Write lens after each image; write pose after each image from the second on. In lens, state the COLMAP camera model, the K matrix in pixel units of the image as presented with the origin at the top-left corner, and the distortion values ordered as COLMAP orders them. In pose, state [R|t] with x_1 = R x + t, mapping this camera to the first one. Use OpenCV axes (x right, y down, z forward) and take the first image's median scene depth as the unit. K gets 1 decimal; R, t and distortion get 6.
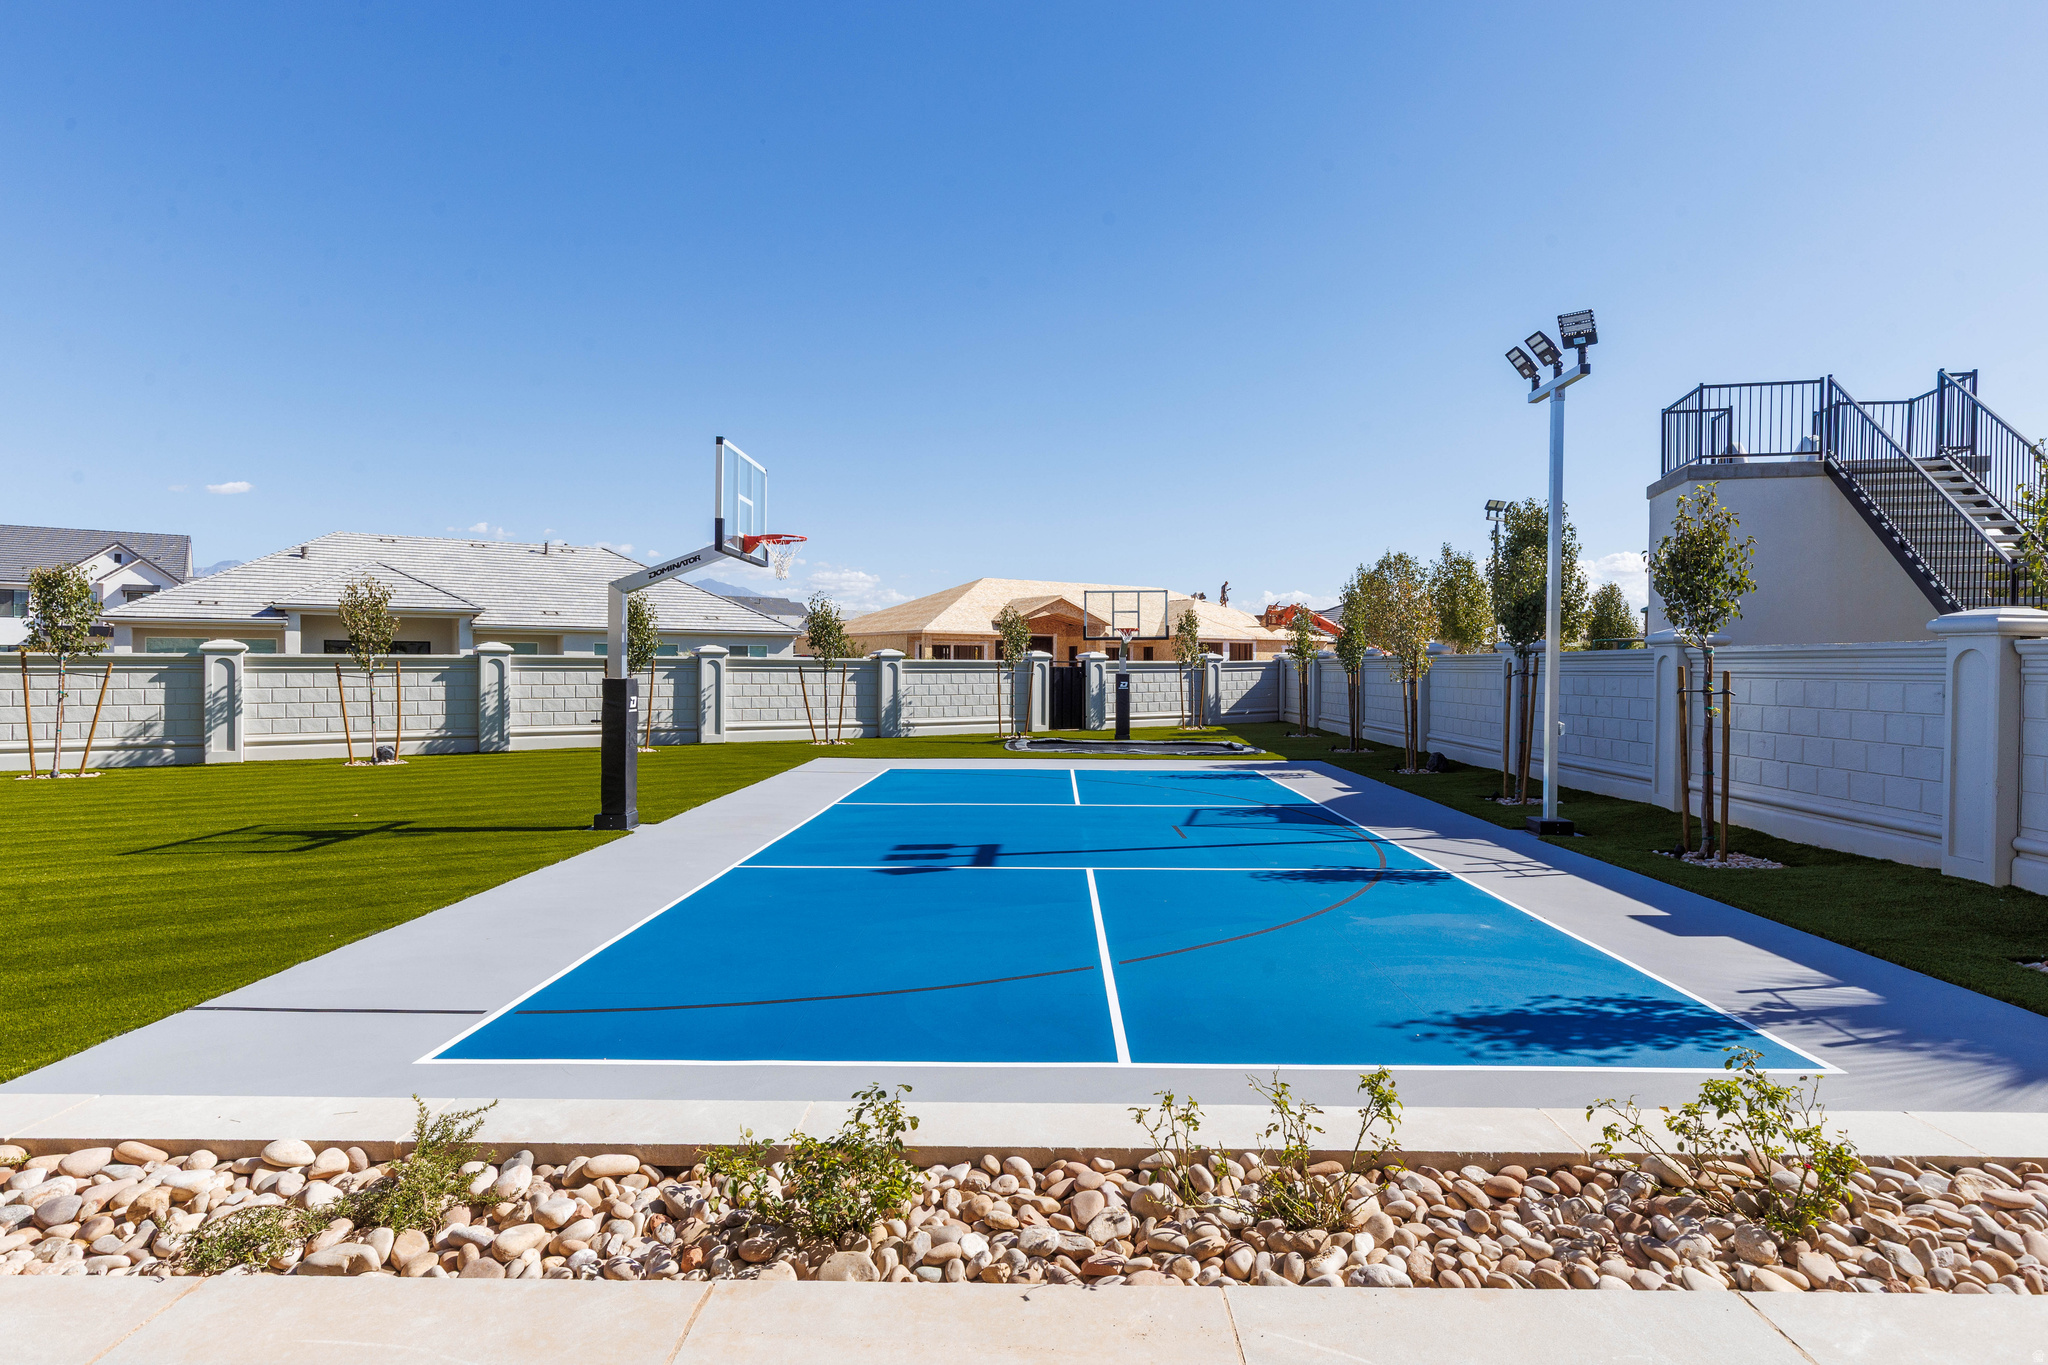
lens RADIAL K [[1094.4, 0, 1032.4], [0, 1094.4, 676.3], [0, 0, 1]] dist [0.006241, 0.000610]
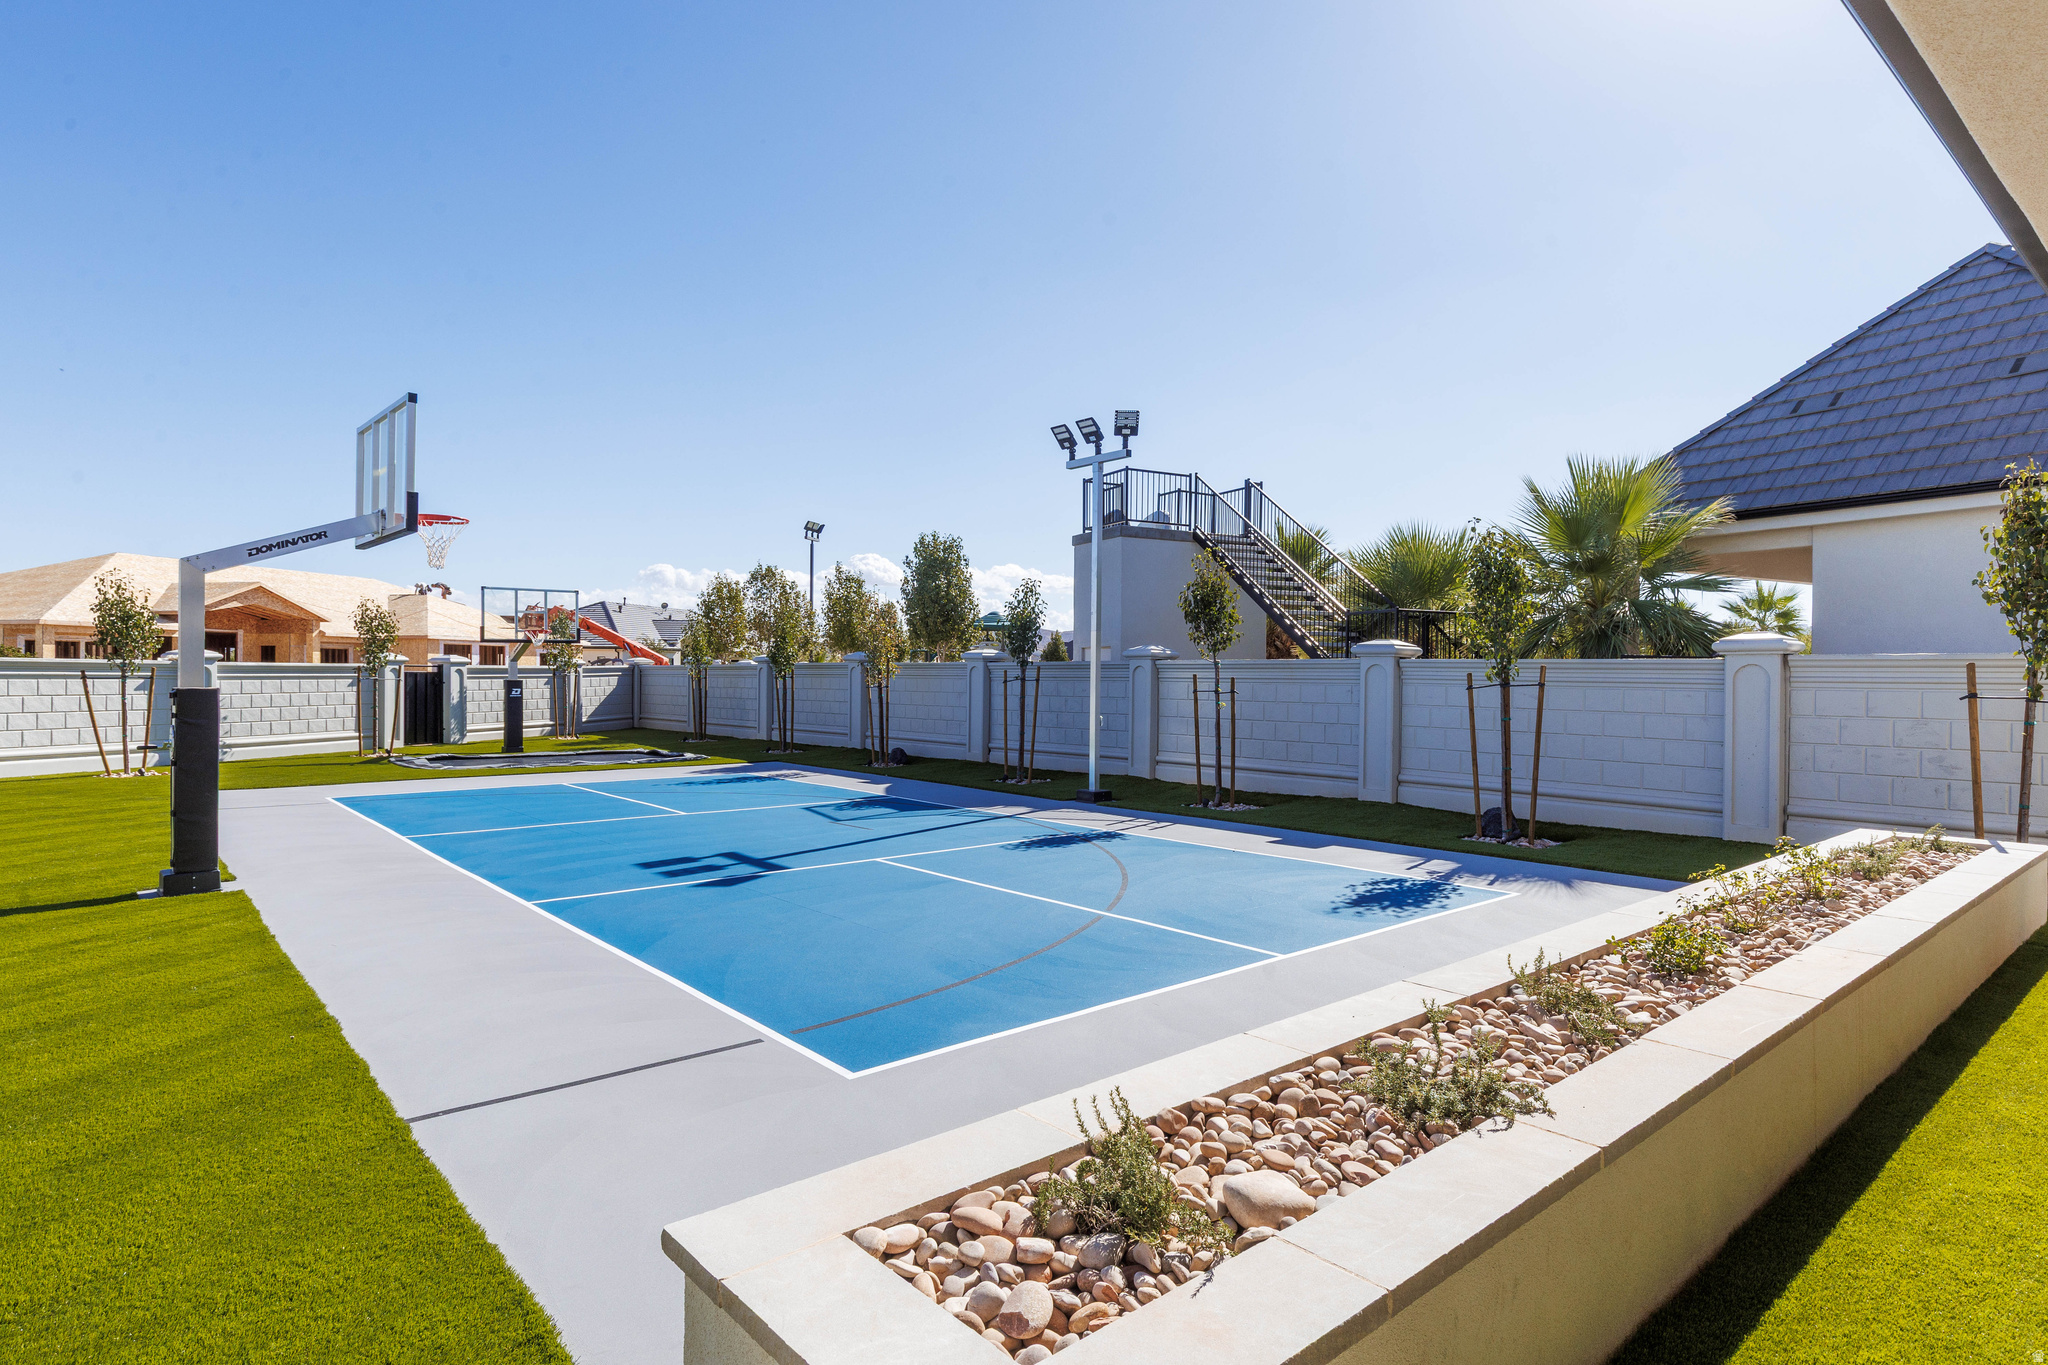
lens RADIAL K [[1094.4, 0, 1041.0], [0, 1094.4, 681.6], [0, 0, 1]] dist [0.006241, 0.000610]
pose [[0.746516, -0.003212, 0.665360, -0.246973], [0.002985, 0.999994, 0.001478, -0.000850], [-0.665361, 0.000882, 0.746521, 0.035491]]
